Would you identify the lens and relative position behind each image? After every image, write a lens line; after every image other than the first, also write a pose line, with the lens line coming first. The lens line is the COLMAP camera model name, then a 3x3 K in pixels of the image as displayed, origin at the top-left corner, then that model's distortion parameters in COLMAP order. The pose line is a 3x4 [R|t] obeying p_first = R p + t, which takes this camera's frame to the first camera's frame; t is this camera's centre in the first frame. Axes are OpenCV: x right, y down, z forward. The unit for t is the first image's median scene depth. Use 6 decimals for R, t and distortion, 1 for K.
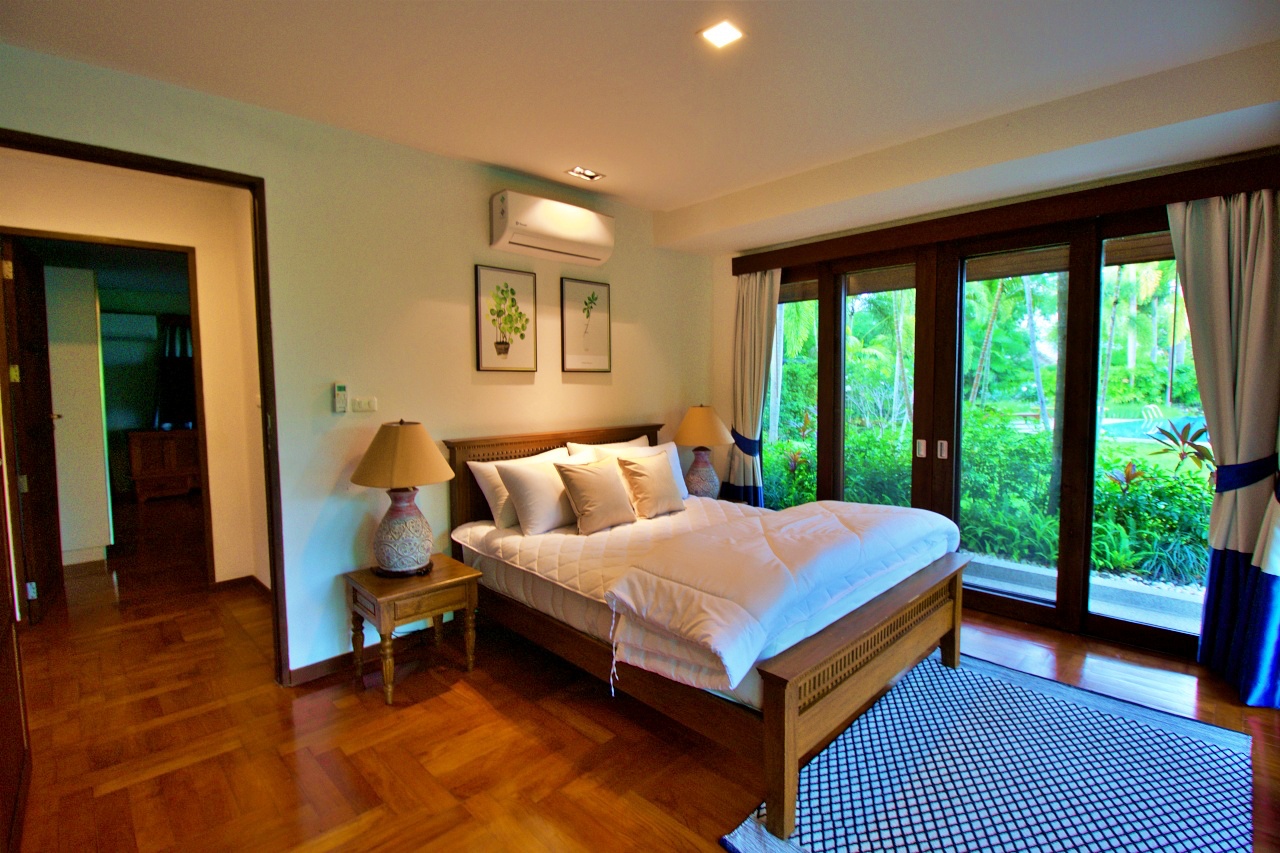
lens RADIAL K [[592.9, 0, 641.1], [0, 592.9, 419.0], [0, 0, 1]] dist [0.000730, -0.015268]
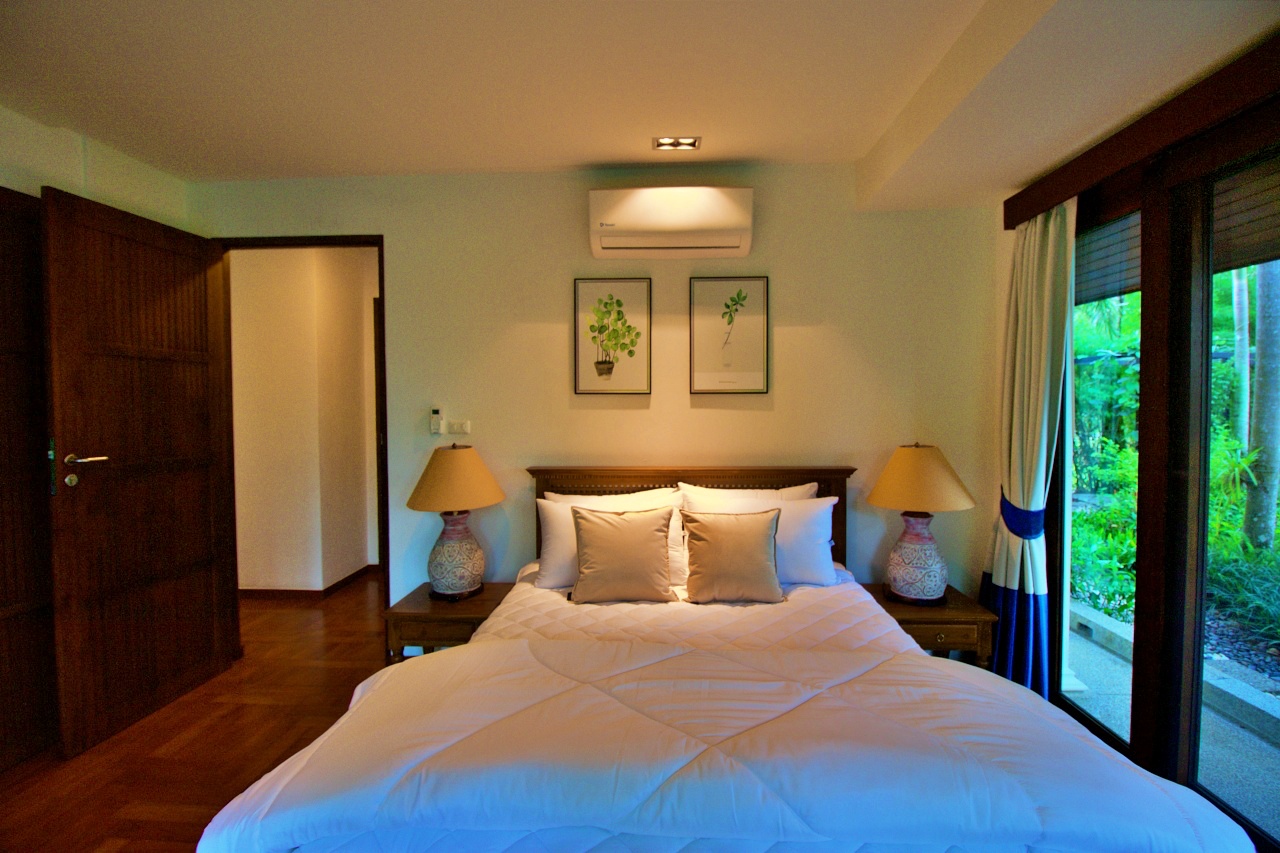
lens RADIAL K [[592.9, 0, 641.1], [0, 592.9, 419.0], [0, 0, 1]] dist [0.000730, -0.015268]
pose [[0.682134, 0.026189, -0.730758, 0.443277], [-0.047056, 0.998859, -0.008127, -0.038139], [0.729712, 0.039930, 0.682588, 0.429225]]
